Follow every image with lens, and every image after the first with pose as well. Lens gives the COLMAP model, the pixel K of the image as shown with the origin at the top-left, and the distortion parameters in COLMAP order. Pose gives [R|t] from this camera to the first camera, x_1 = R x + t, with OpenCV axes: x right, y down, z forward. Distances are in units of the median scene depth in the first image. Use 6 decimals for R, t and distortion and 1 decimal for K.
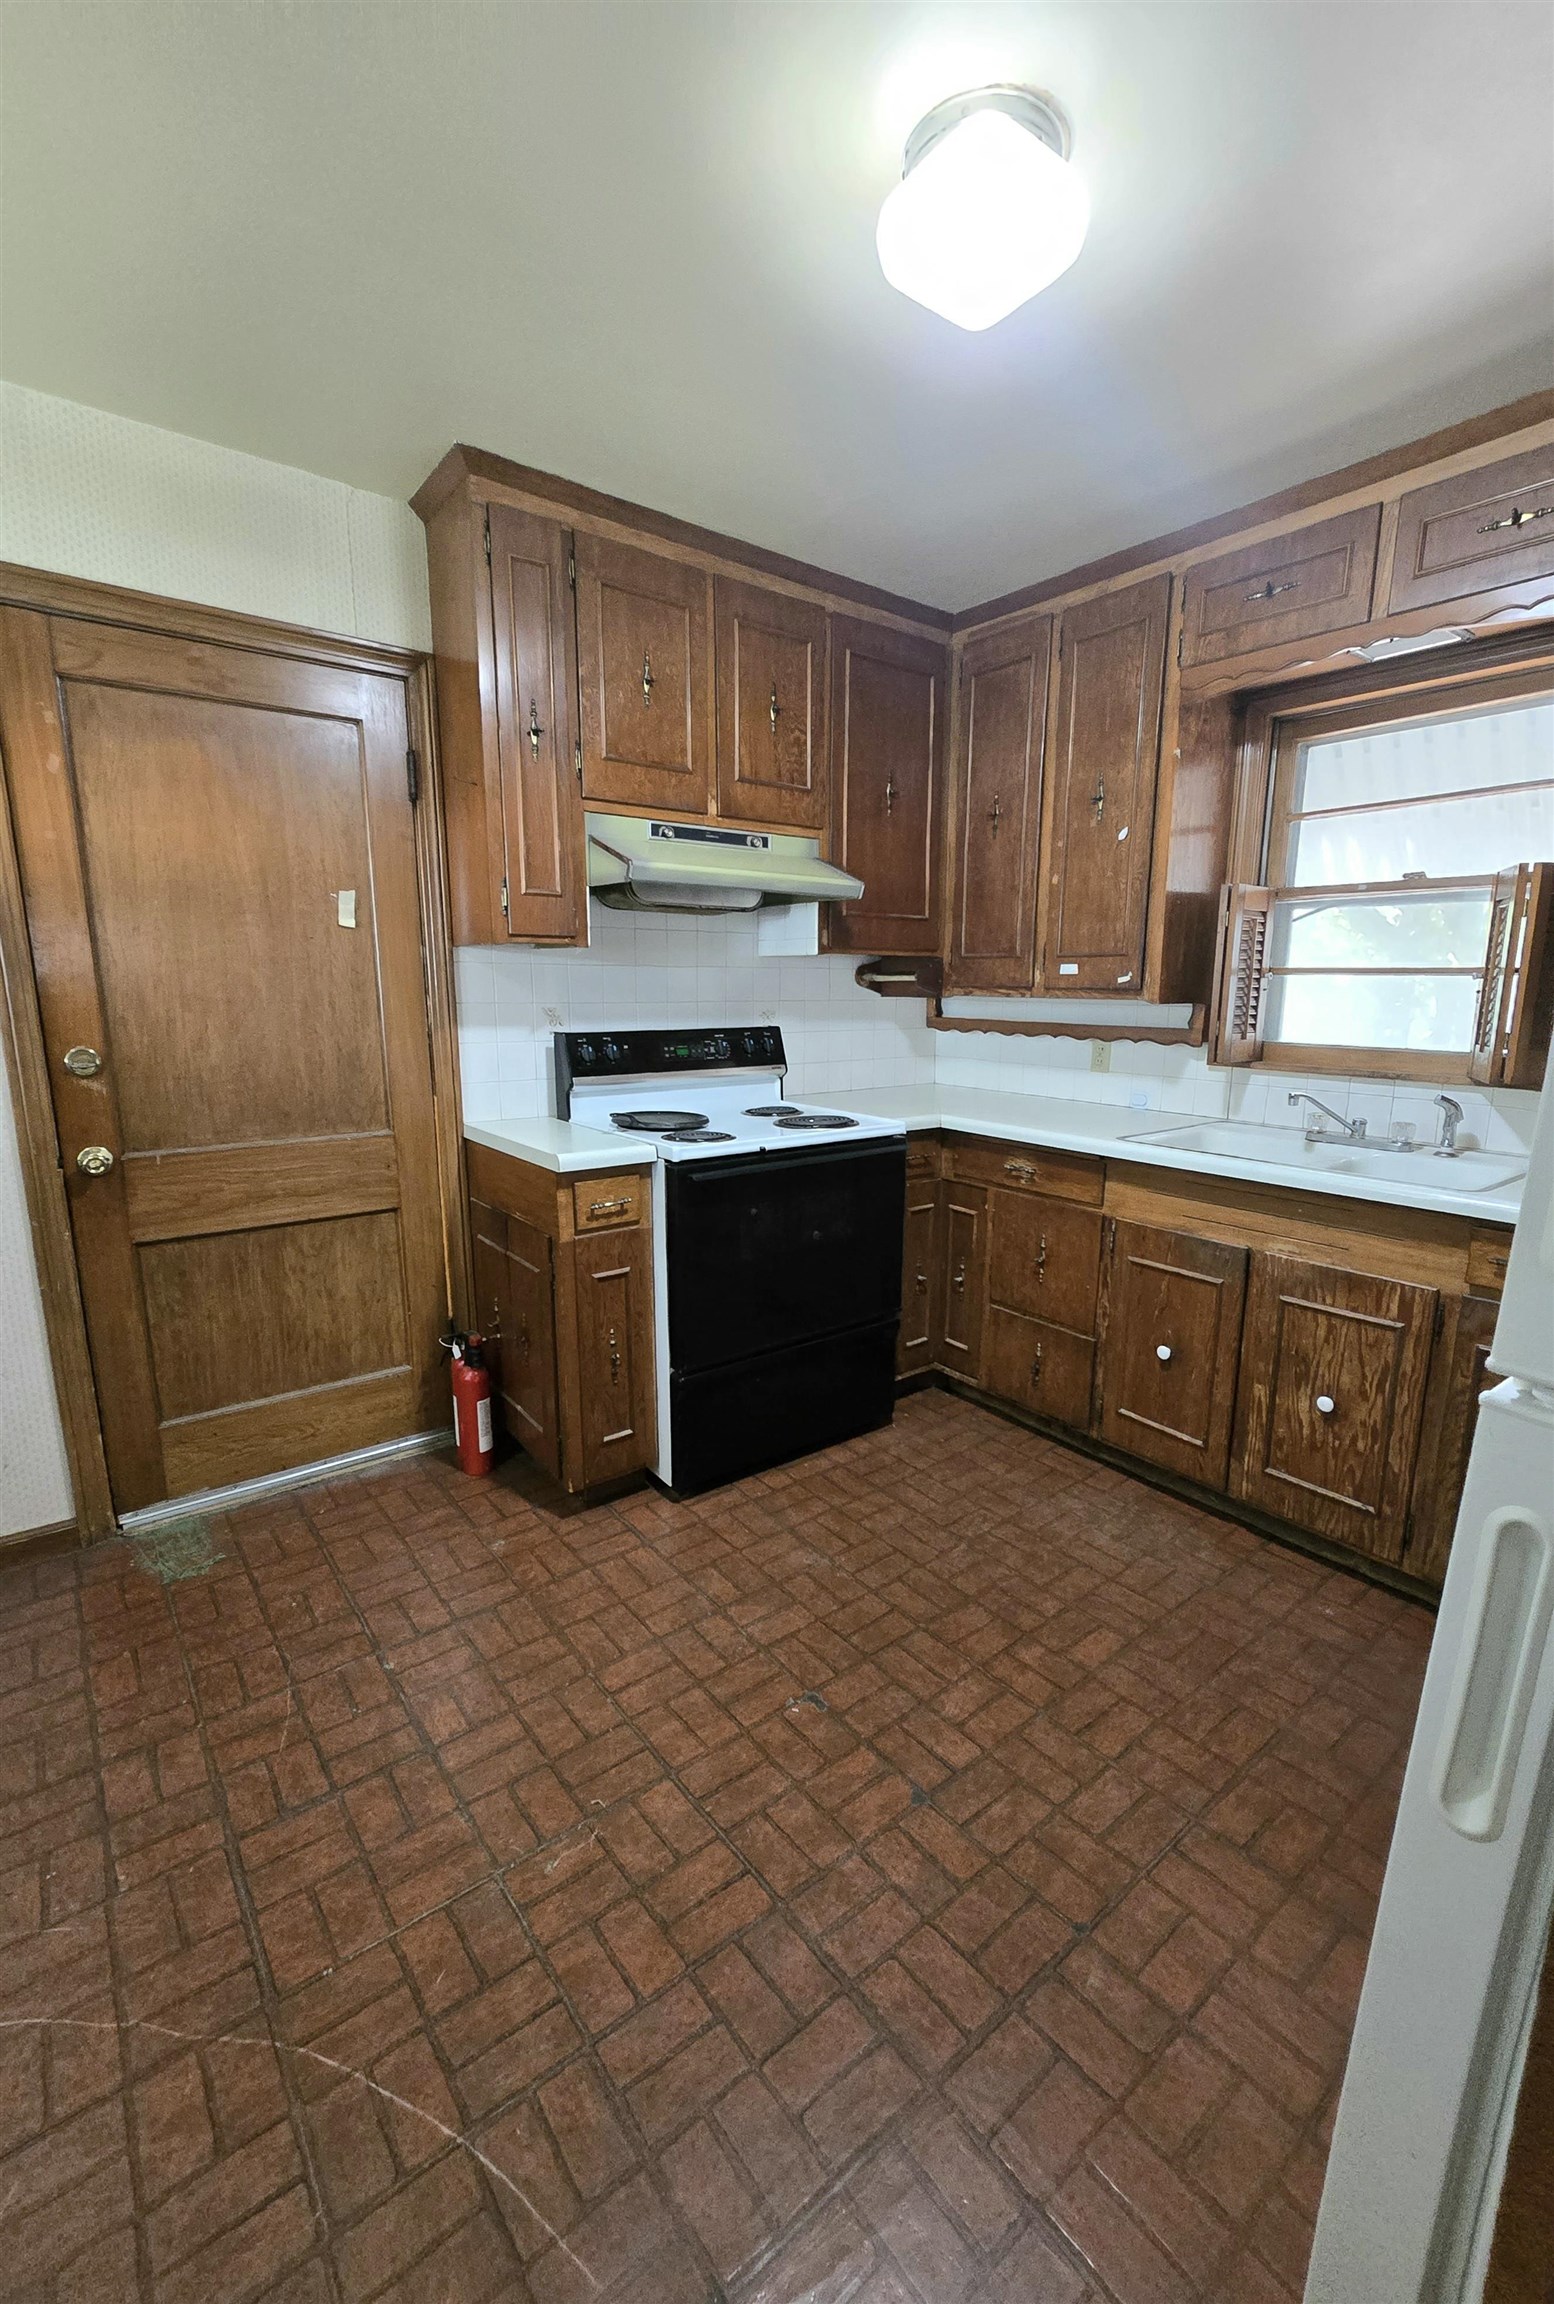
lens RADIAL K [[903.4, 0, 775.6], [0, 903.4, 1156.0], [0, 0, 1]] dist [0.004047, -0.000044]
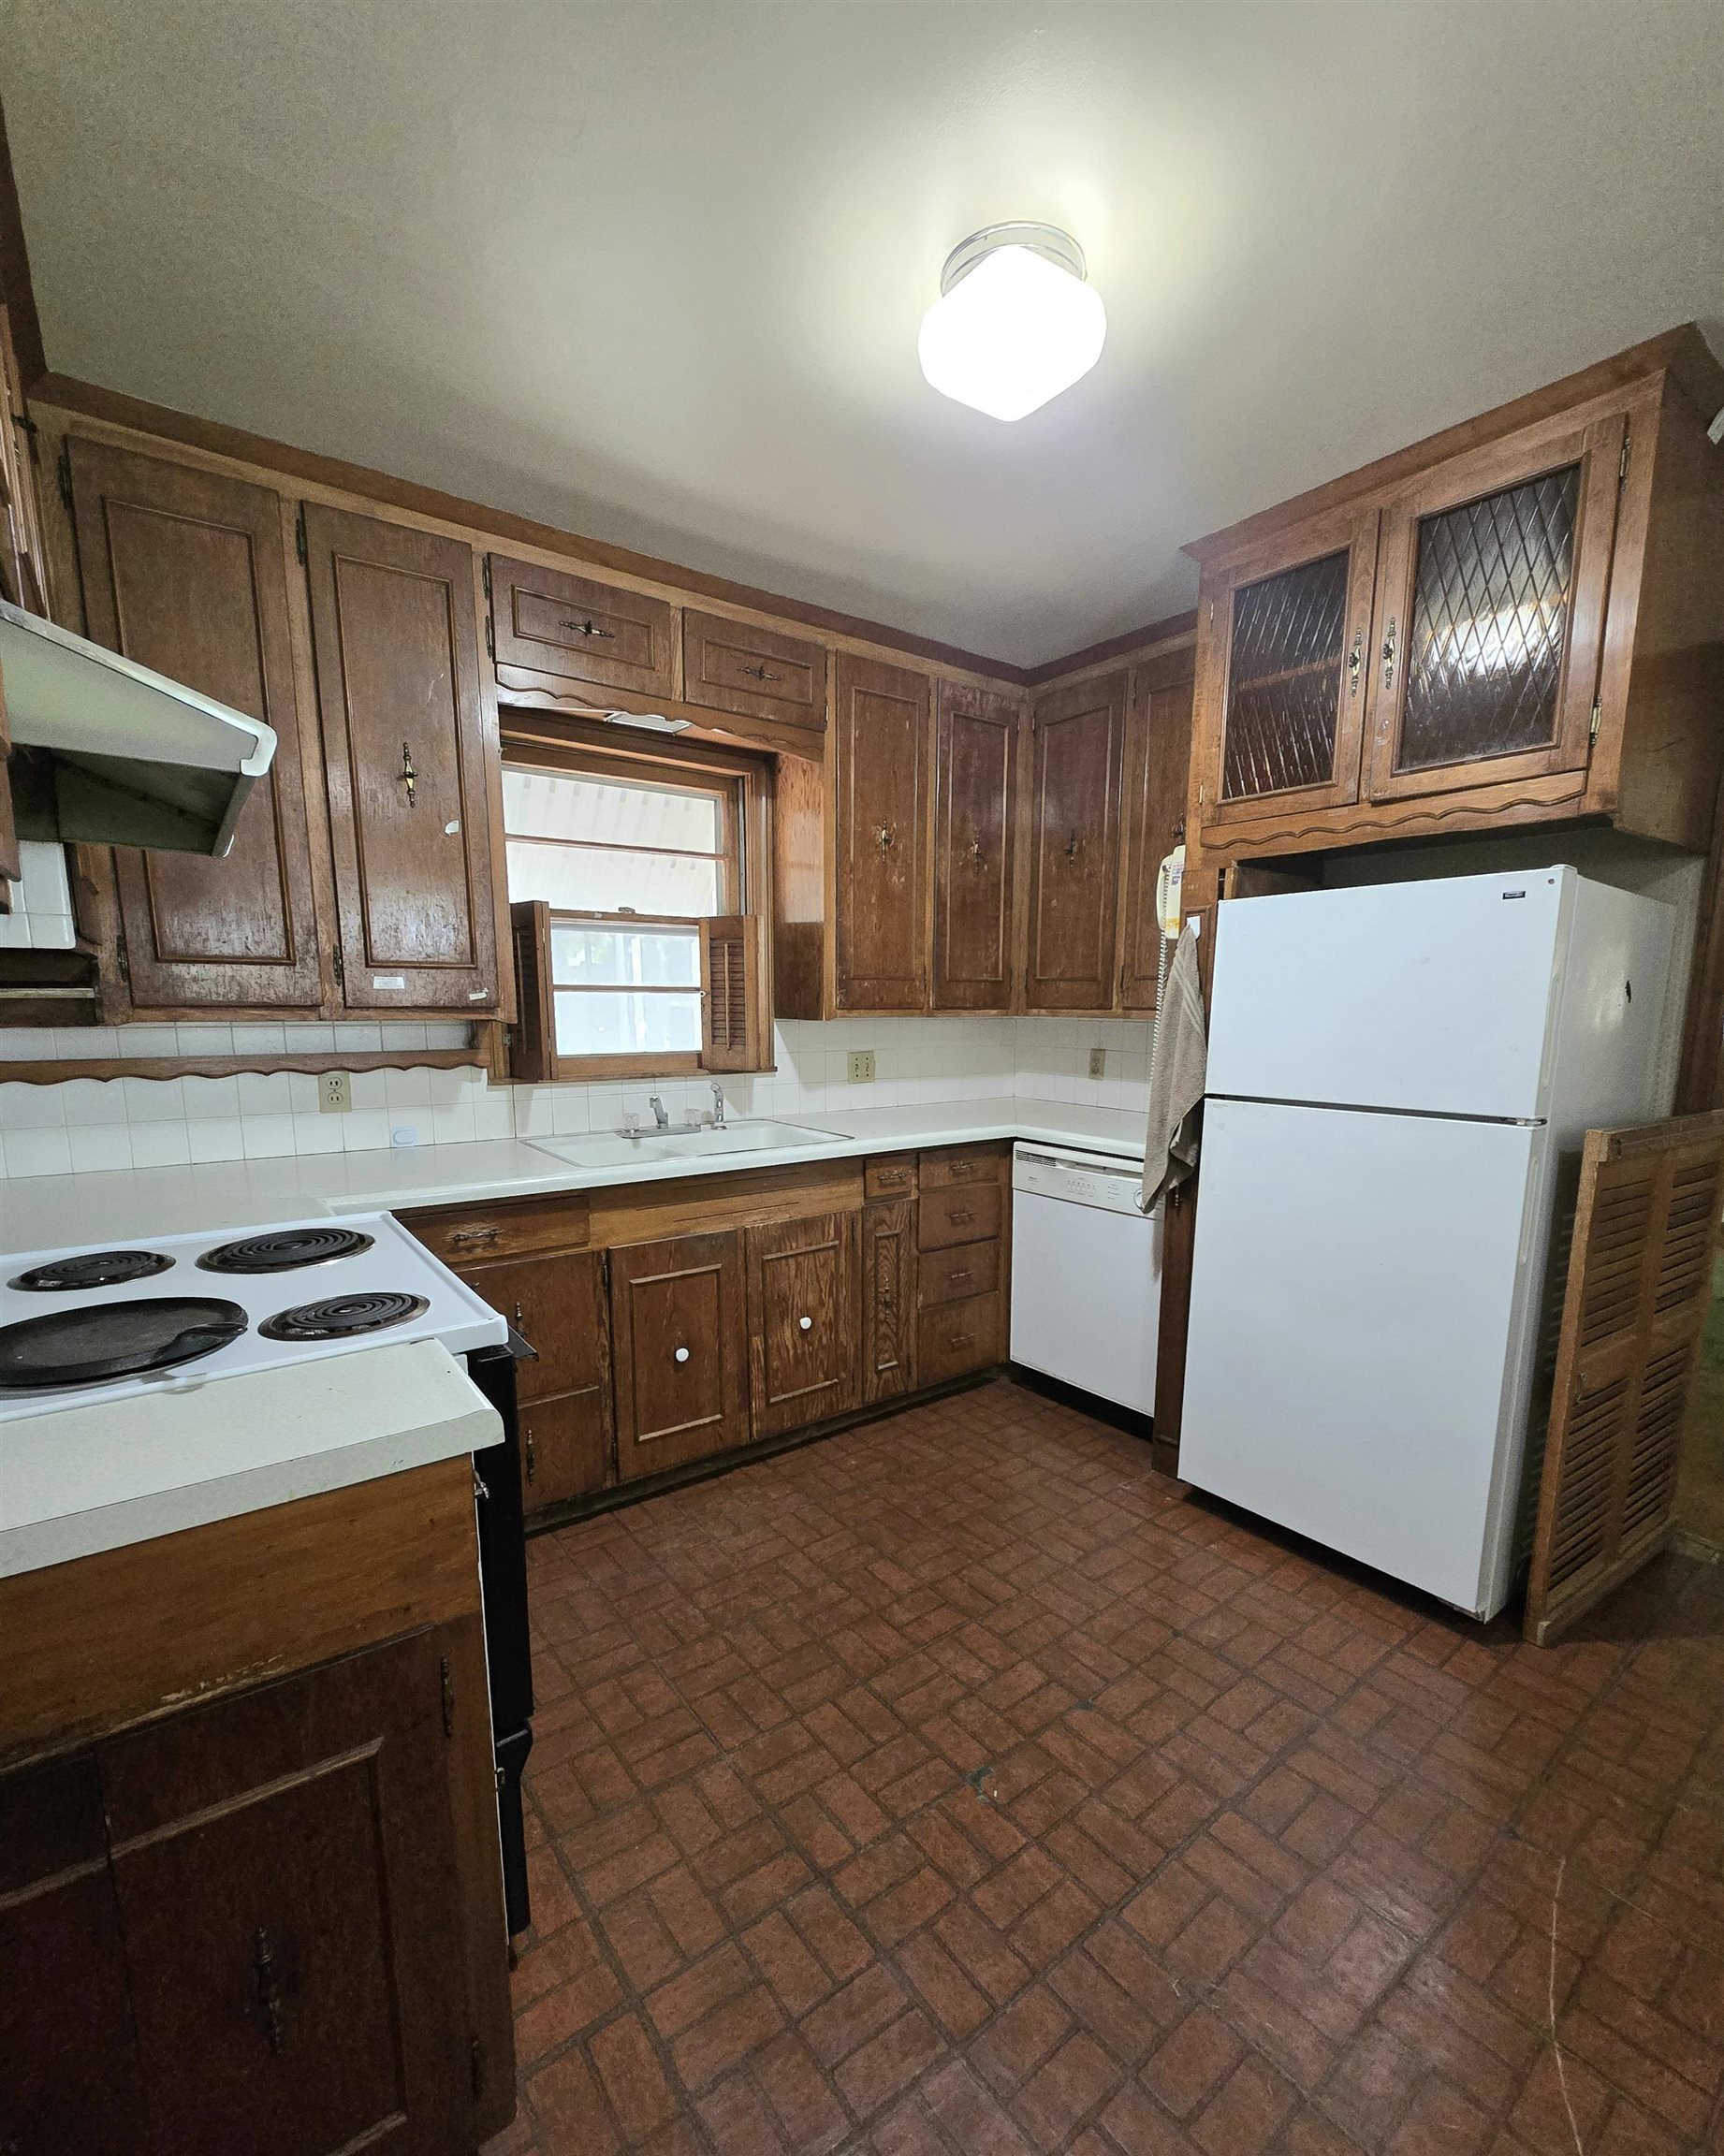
lens RADIAL K [[972.6, 0, 809.6], [0, 972.6, 1159.2], [0, 0, 1]] dist [-0.003349, 0.000085]
pose [[0.047886, -0.171226, 0.984067, -0.659919], [0.189579, 0.968848, 0.159353, -0.159048], [-0.980697, 0.178928, 0.078855, 0.774049]]
